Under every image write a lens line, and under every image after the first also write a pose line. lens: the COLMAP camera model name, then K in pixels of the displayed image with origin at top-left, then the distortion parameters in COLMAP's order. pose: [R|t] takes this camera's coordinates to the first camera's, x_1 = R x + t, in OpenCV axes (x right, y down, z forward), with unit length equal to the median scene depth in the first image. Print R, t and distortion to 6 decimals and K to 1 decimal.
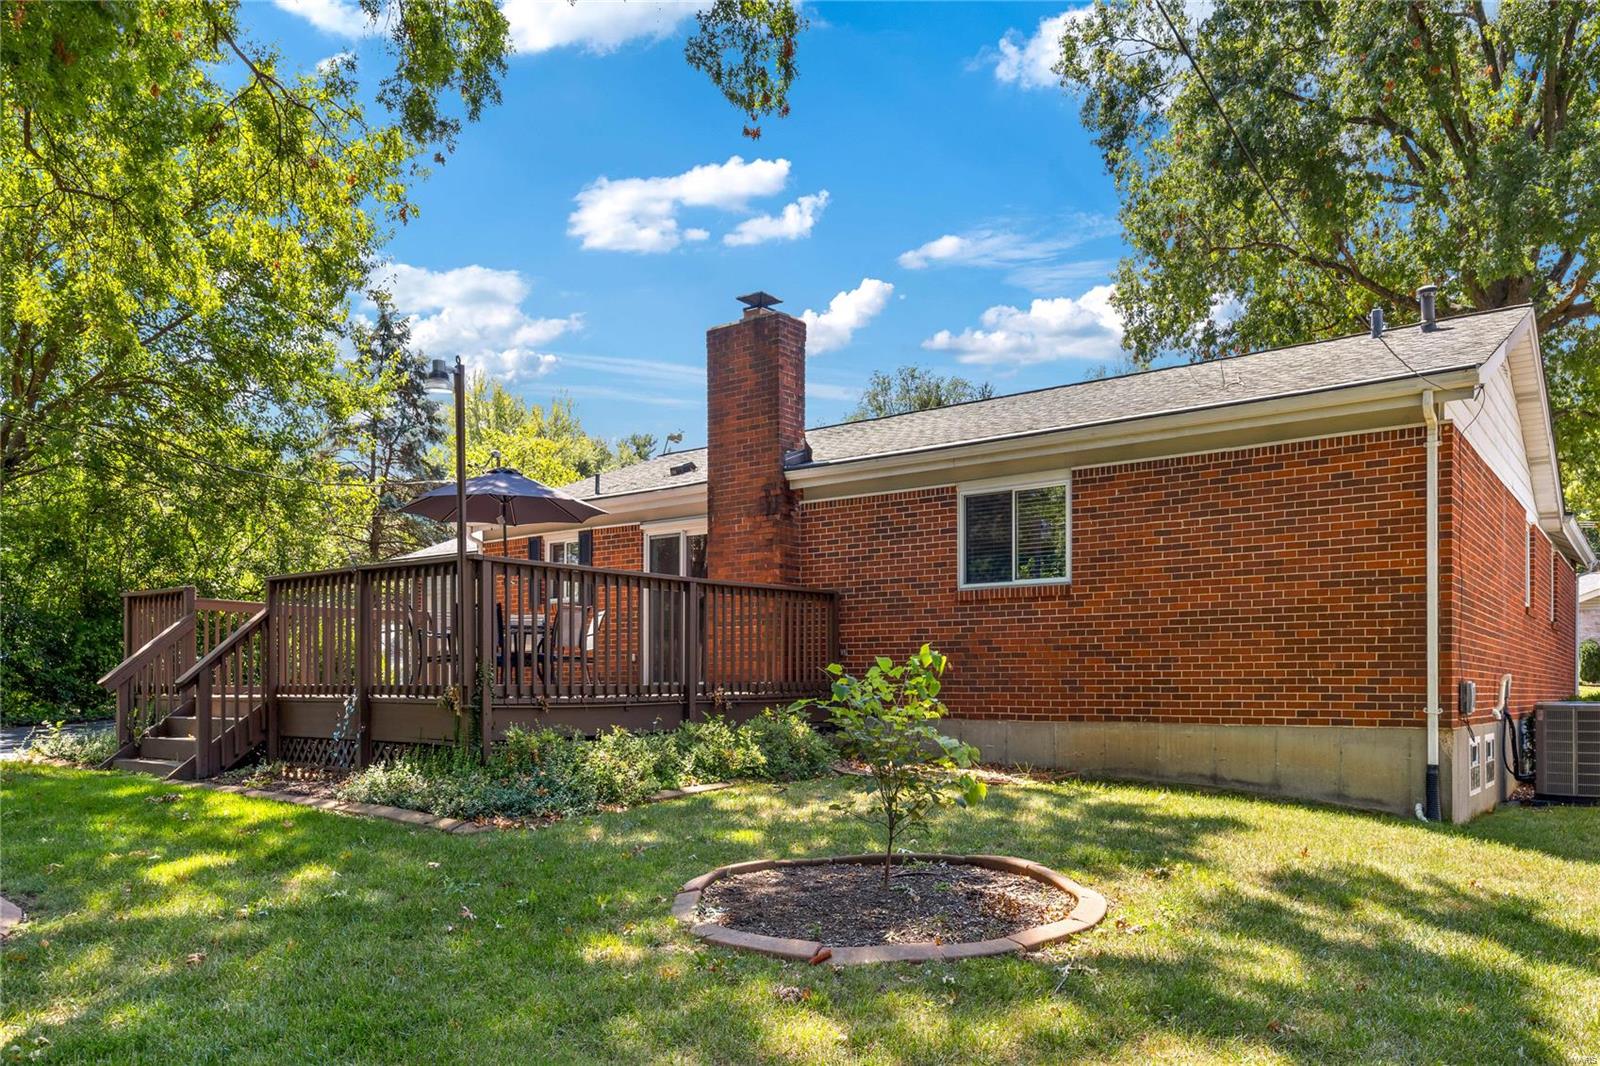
lens RADIAL K [[1020.5, 0, 803.3], [0, 1020.5, 535.7], [0, 0, 1]] dist [0.028255, -0.006068]
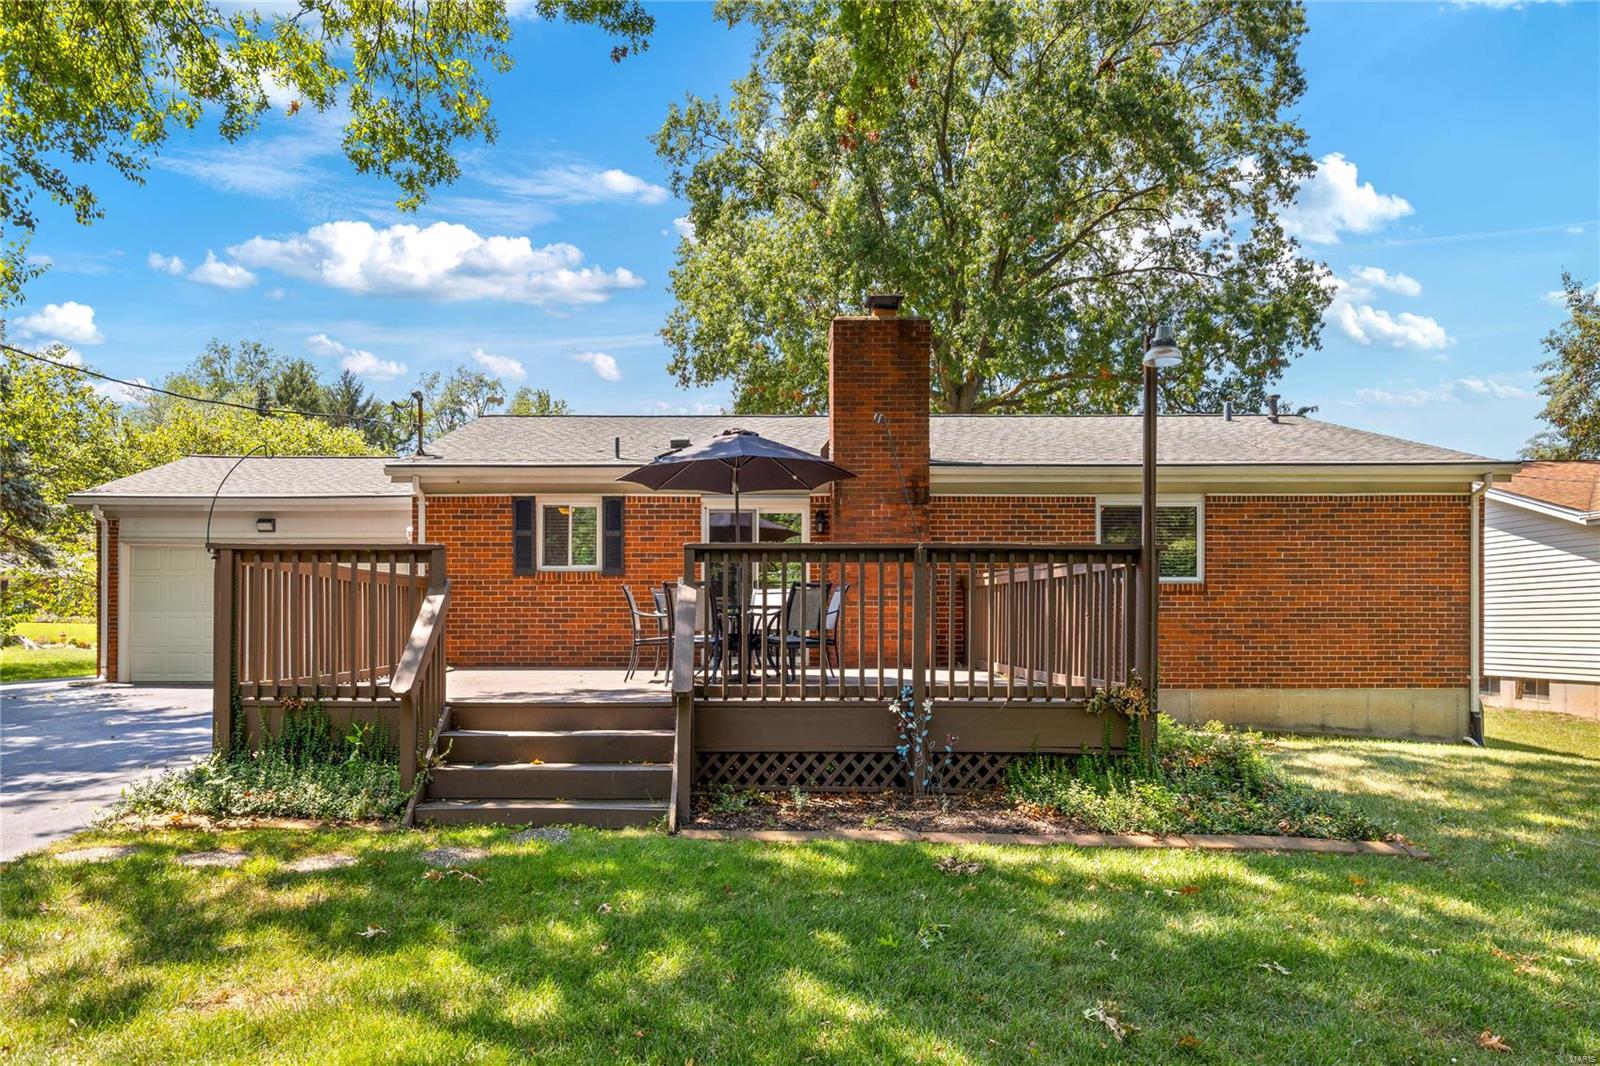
lens RADIAL K [[884.6, 0, 799.8], [0, 884.6, 537.0], [0, 0, 1]] dist [-0.001035, -0.000048]
pose [[0.843091, 0.073835, 0.532678, -0.850180], [-0.079751, 0.996743, -0.011934, 0.047662], [-0.531824, -0.032420, 0.846234, 0.357403]]
